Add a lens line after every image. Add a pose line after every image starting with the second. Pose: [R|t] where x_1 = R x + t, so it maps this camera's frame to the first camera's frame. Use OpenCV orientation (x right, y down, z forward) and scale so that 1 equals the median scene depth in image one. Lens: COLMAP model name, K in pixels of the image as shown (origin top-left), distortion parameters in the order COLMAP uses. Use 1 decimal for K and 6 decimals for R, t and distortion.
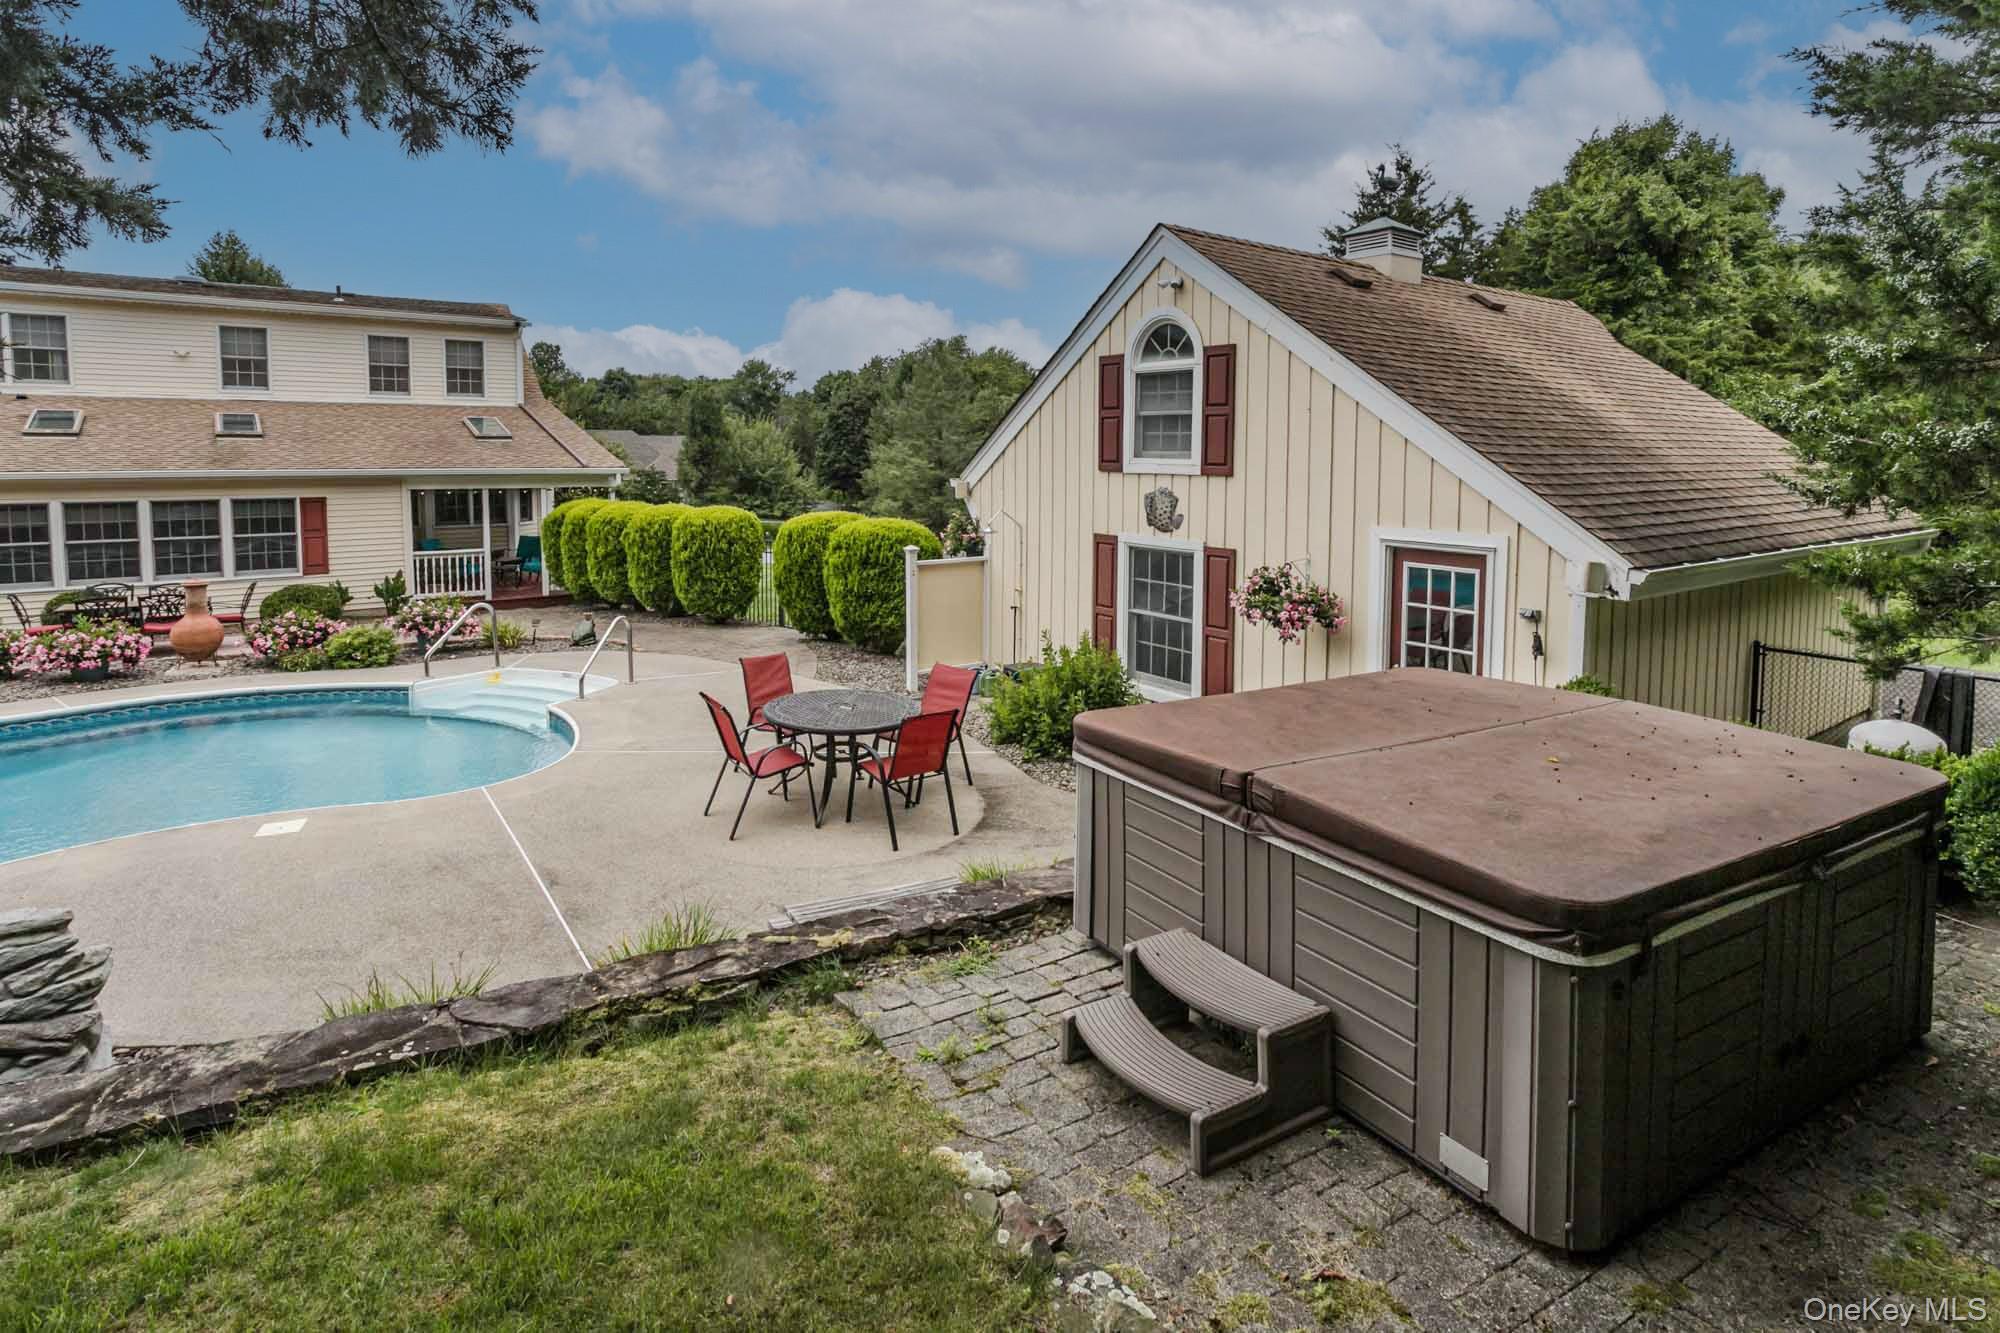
lens RADIAL K [[1060.3, 0, 1013.9], [0, 1060.3, 518.0], [0, 0, 1]] dist [-0.001910, 0.004329]
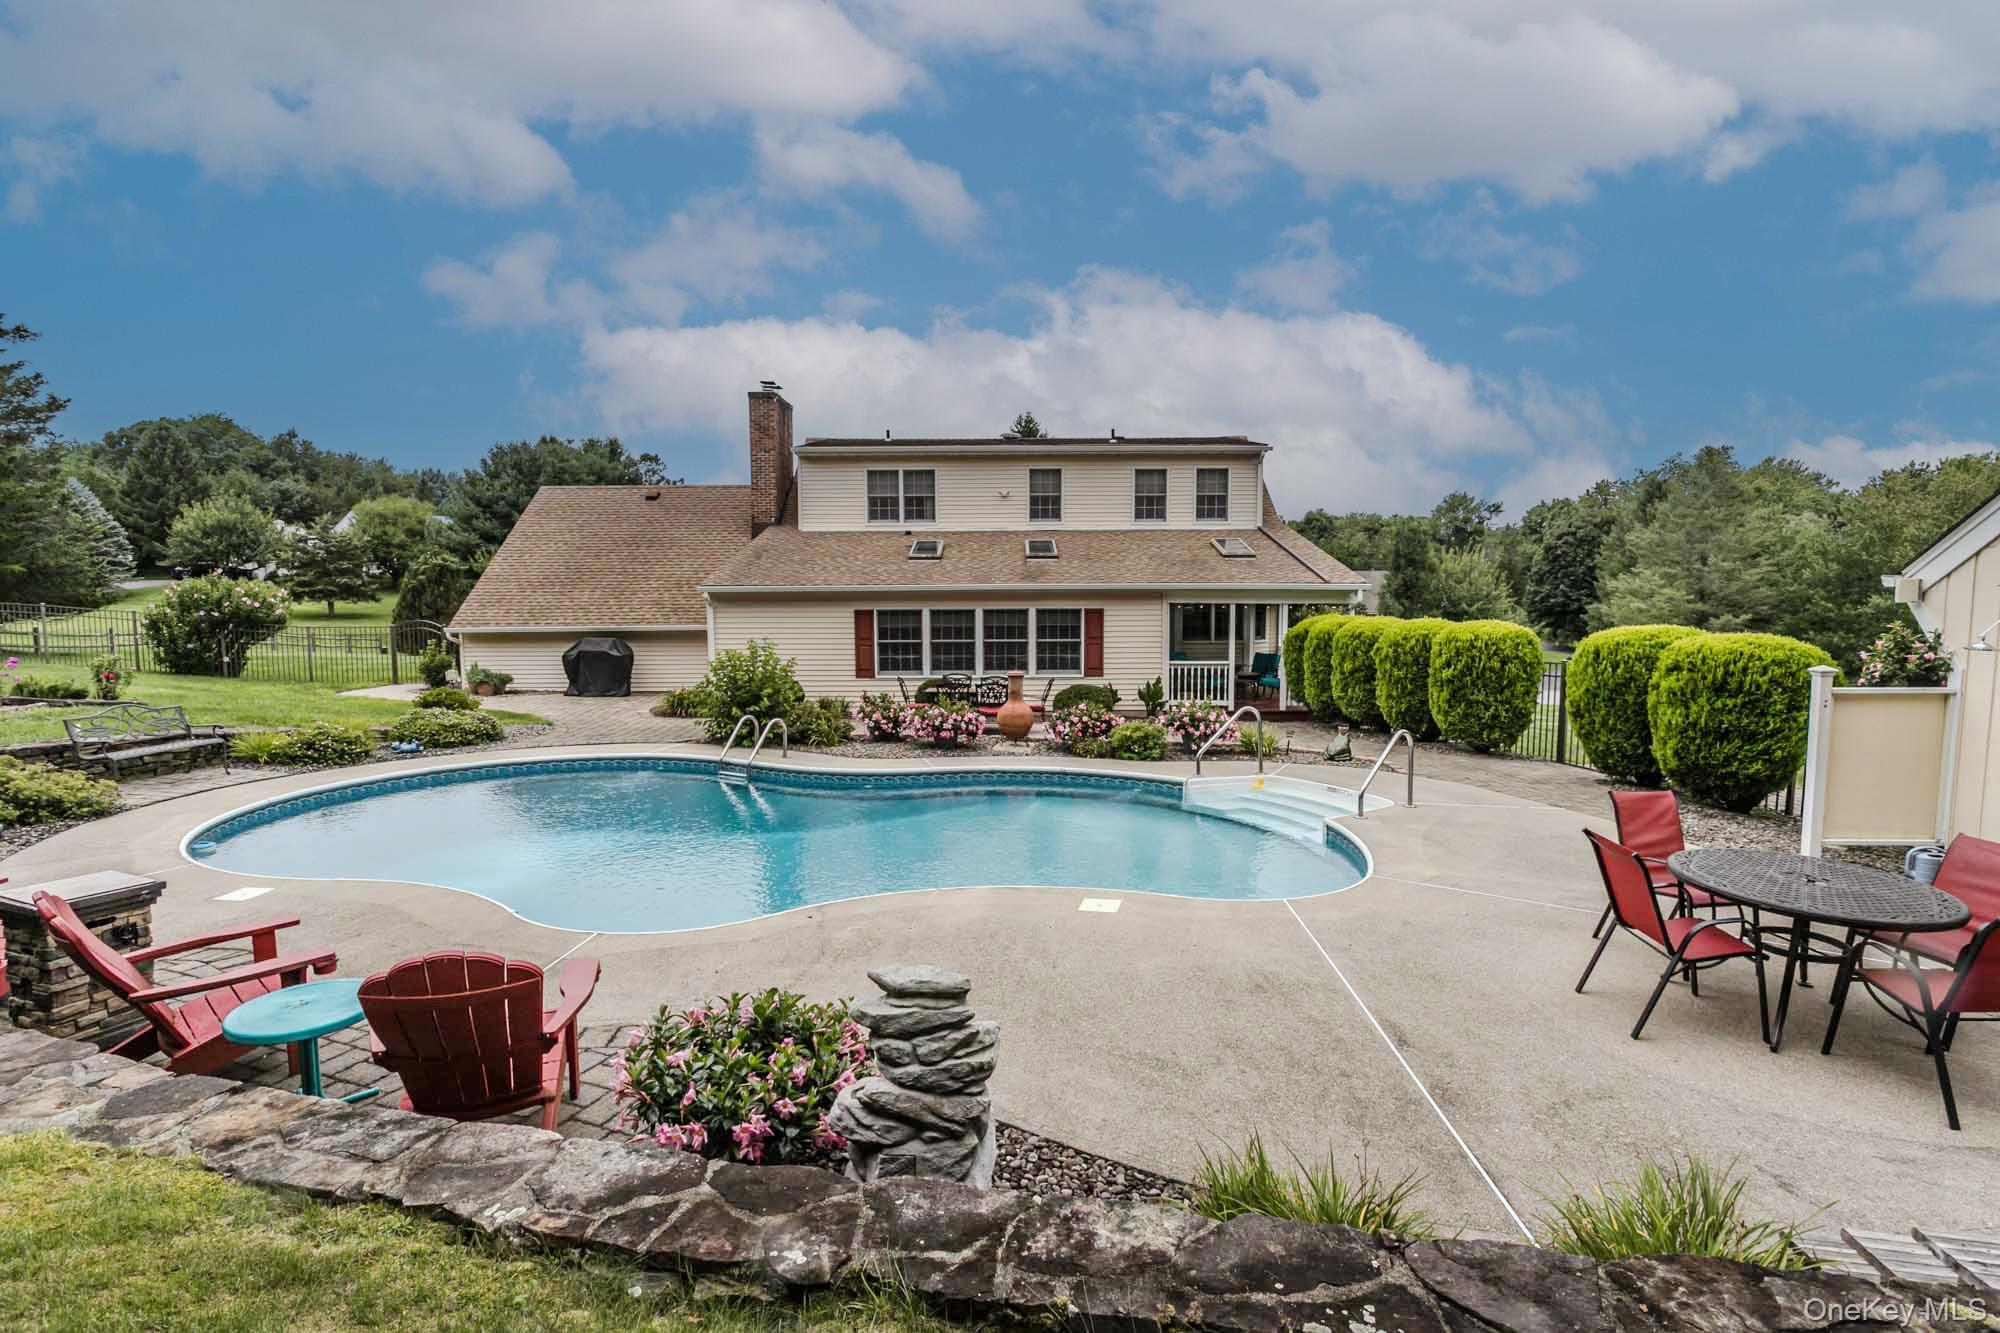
lens RADIAL K [[999.6, 0, 1000.5], [0, 999.6, 681.3], [0, 0, 1]] dist [0.000274, 0.002409]
pose [[0.795603, 0.051013, -0.603666, -0.101914], [-0.035753, 0.998665, 0.037272, 0.024636], [0.604762, -0.008071, 0.796366, 0.096368]]
